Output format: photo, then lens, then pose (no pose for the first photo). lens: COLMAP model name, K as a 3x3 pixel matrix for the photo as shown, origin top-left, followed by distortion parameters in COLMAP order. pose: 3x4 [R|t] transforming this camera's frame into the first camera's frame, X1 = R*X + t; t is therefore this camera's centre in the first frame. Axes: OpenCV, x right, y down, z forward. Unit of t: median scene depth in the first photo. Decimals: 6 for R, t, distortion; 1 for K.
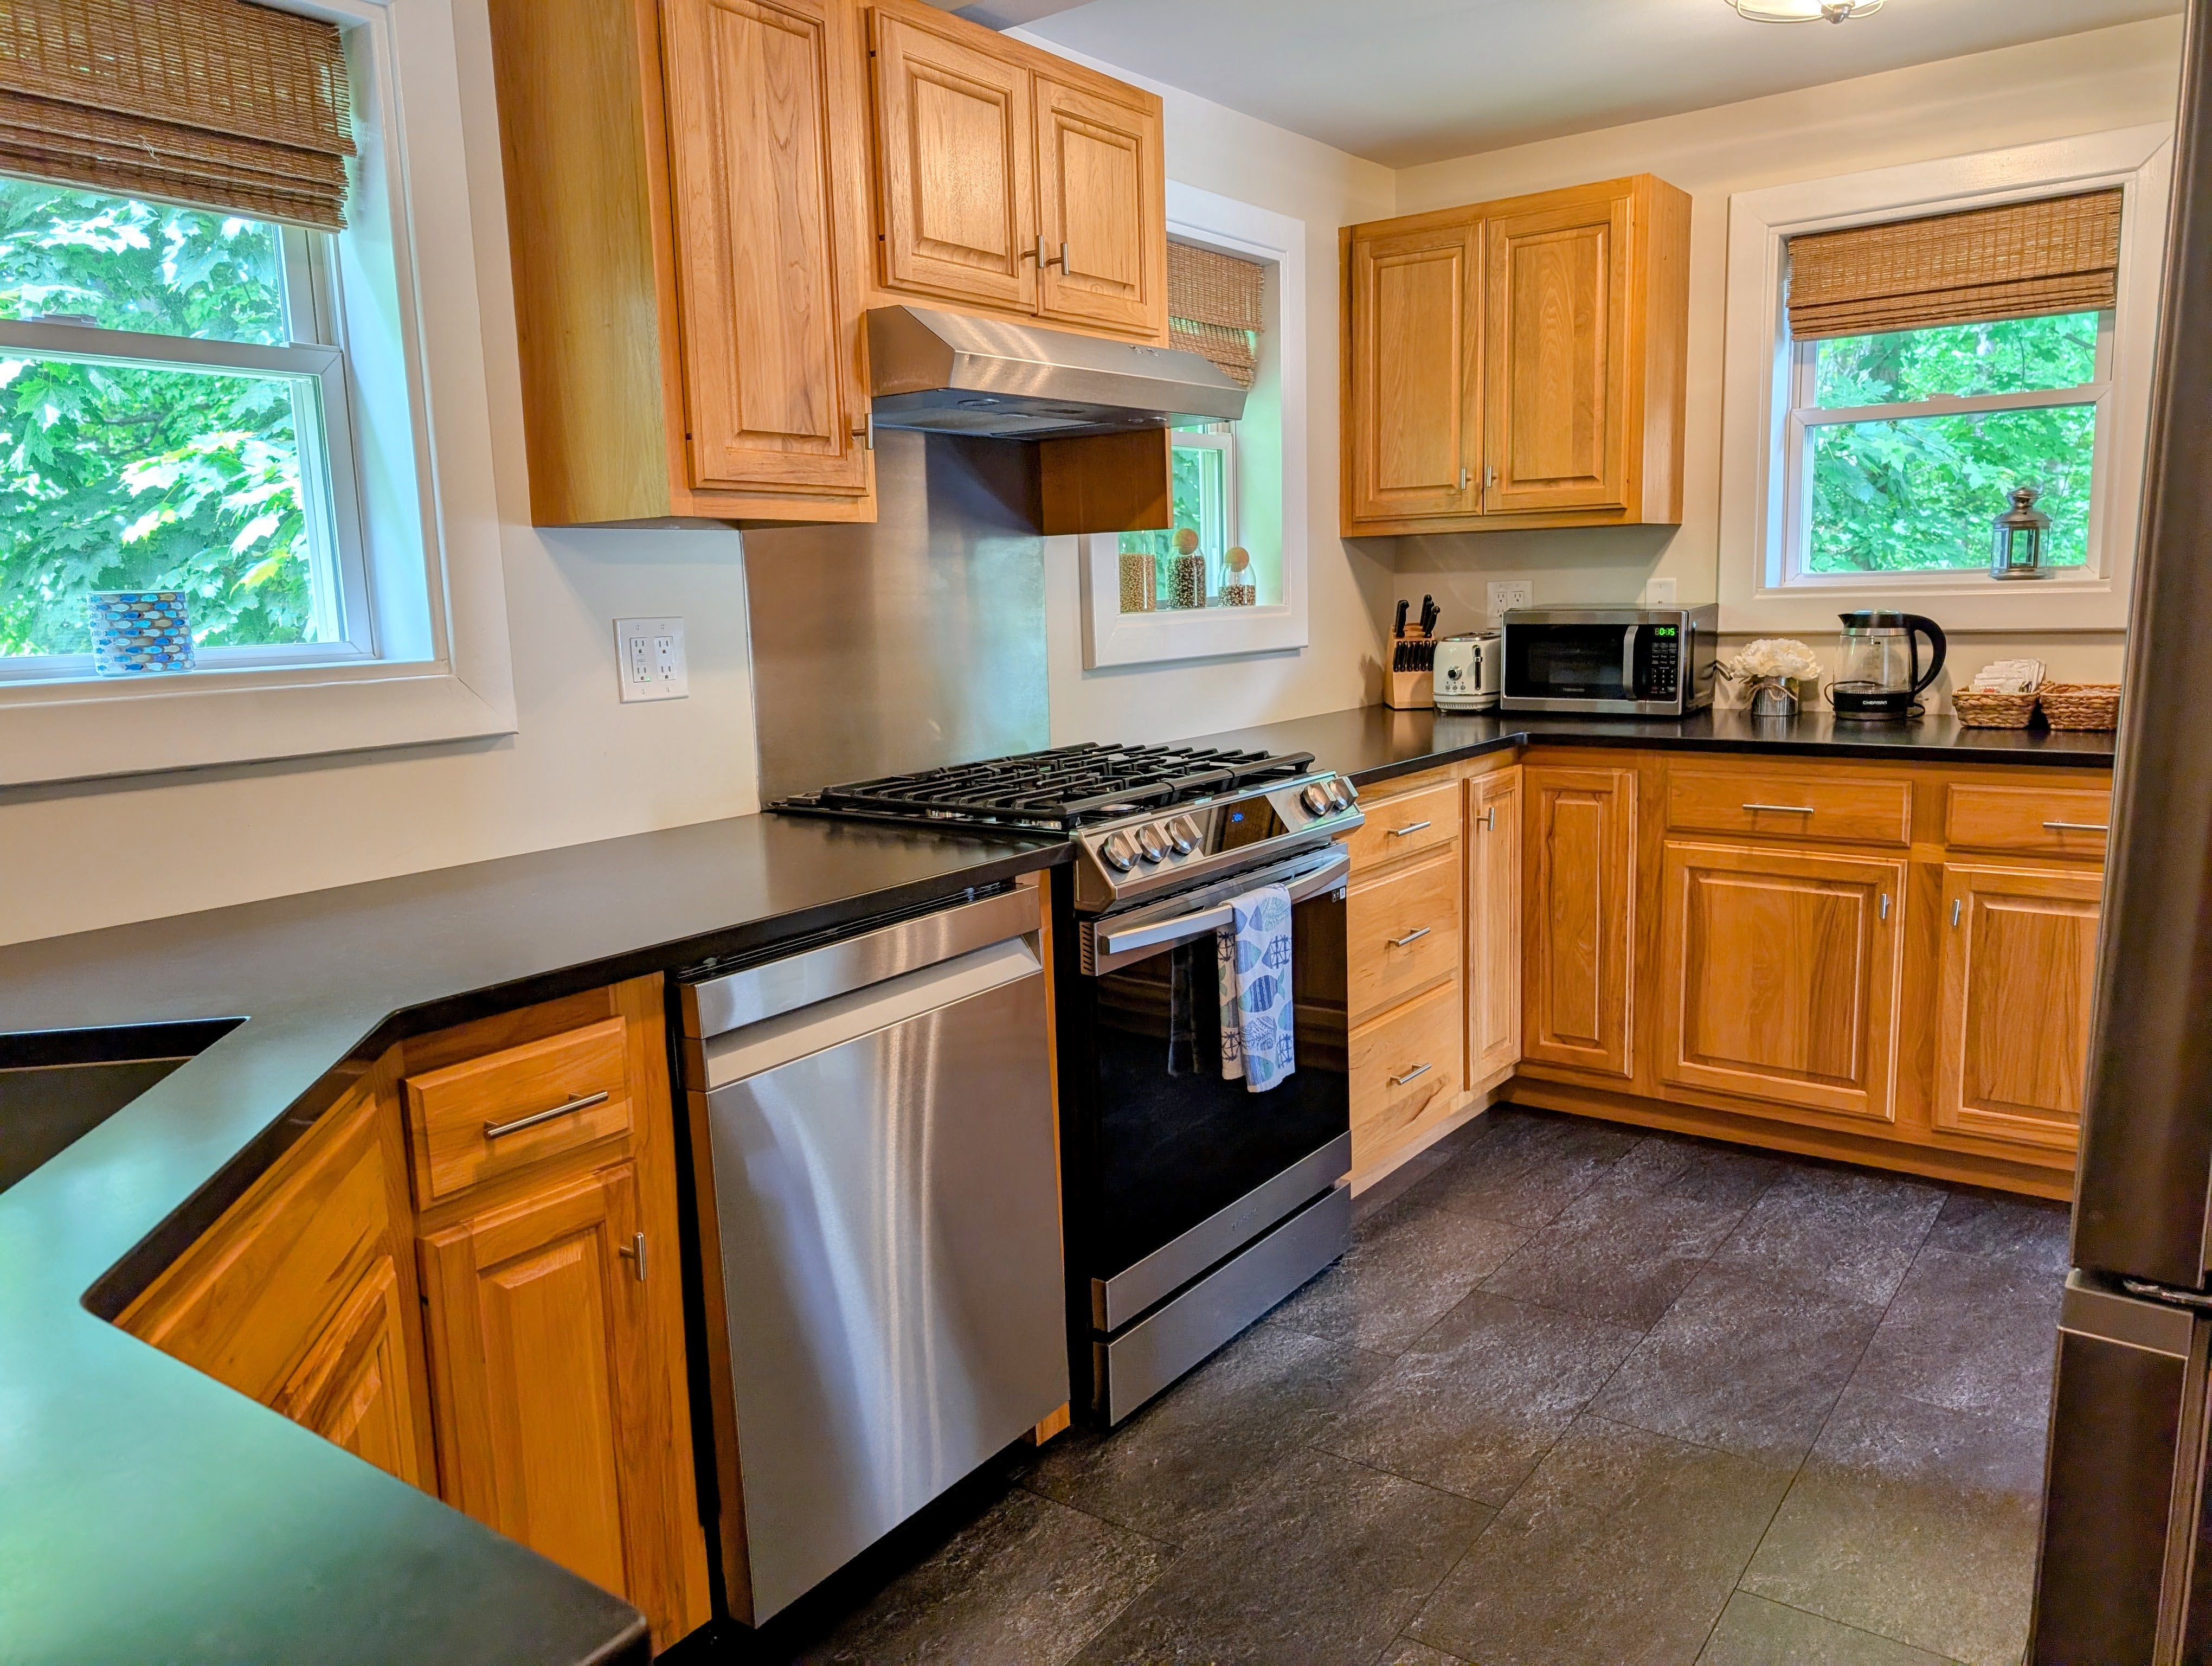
lens RADIAL K [[1728.2, 0, 1106.0], [0, 1728.2, 833.0], [0, 0, 1]] dist [0.011086, -0.007415]
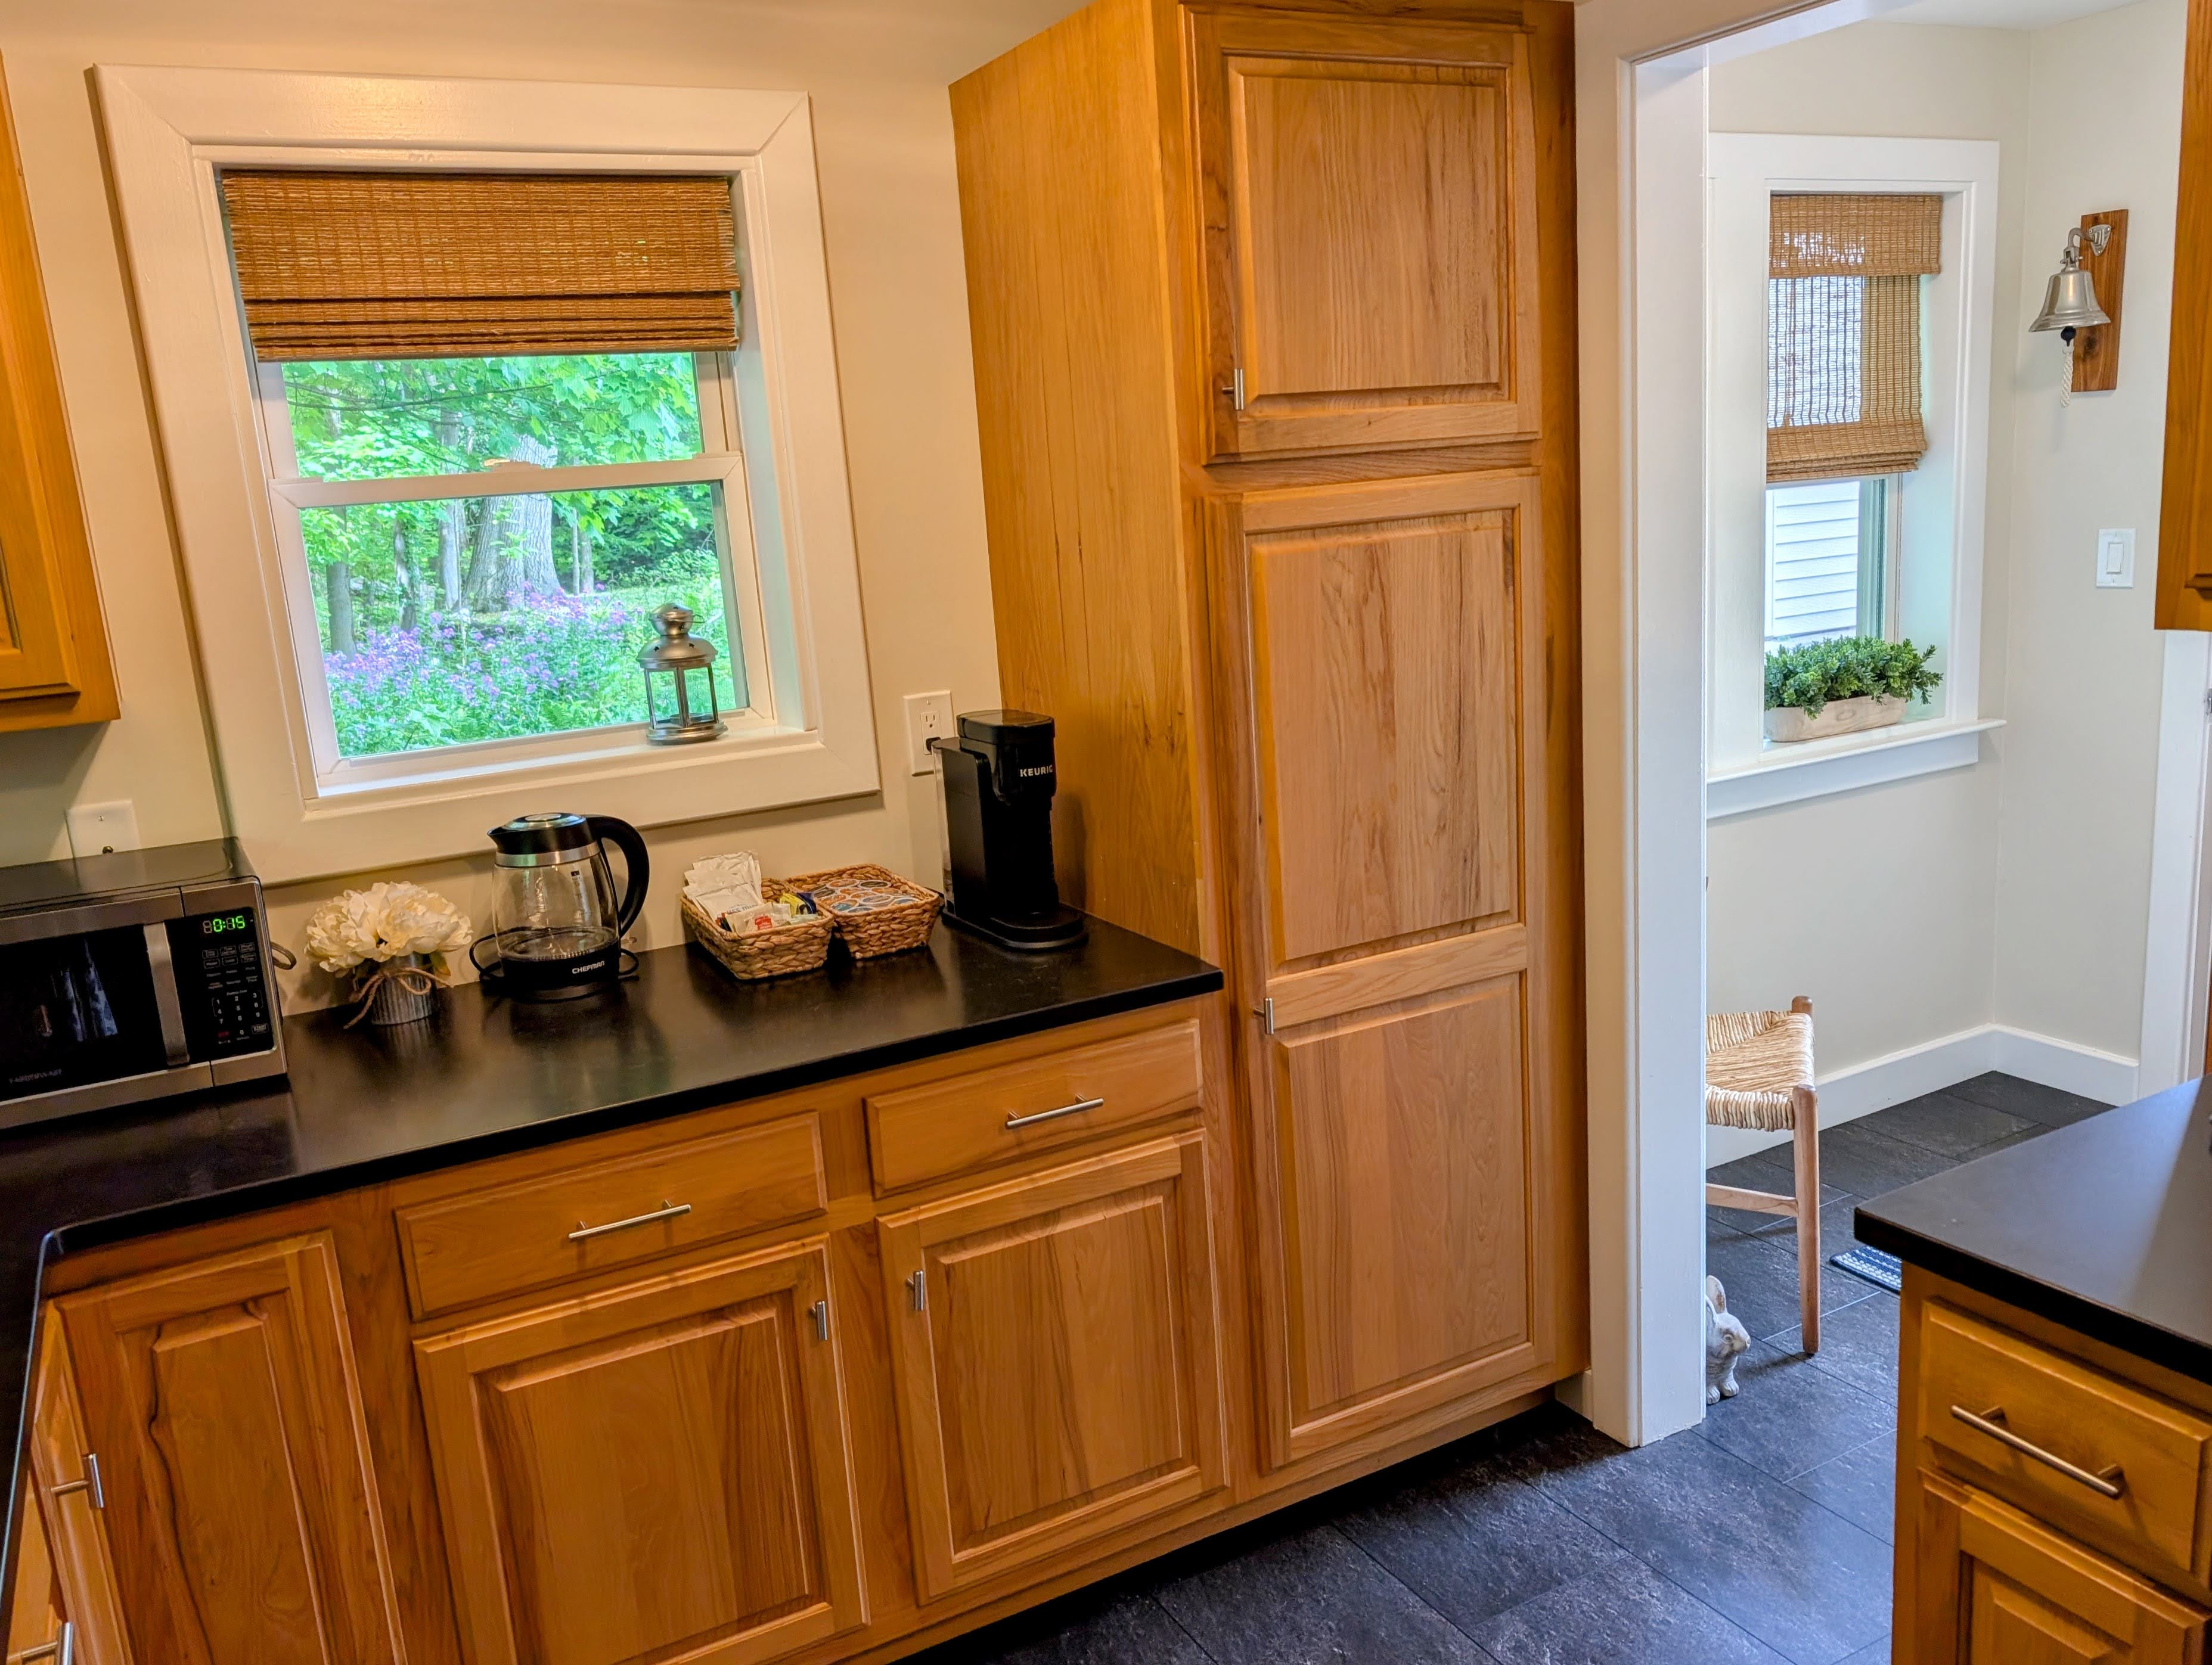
lens RADIAL K [[1727.7, 0, 1106.0], [0, 1727.7, 832.5], [0, 0, 1]] dist [0.011086, -0.007415]
pose [[0.404106, -0.186344, 0.895530, -0.024386], [0.176698, 0.976492, 0.123456, -0.166574], [-0.897483, 0.108349, 0.427533, 0.569452]]
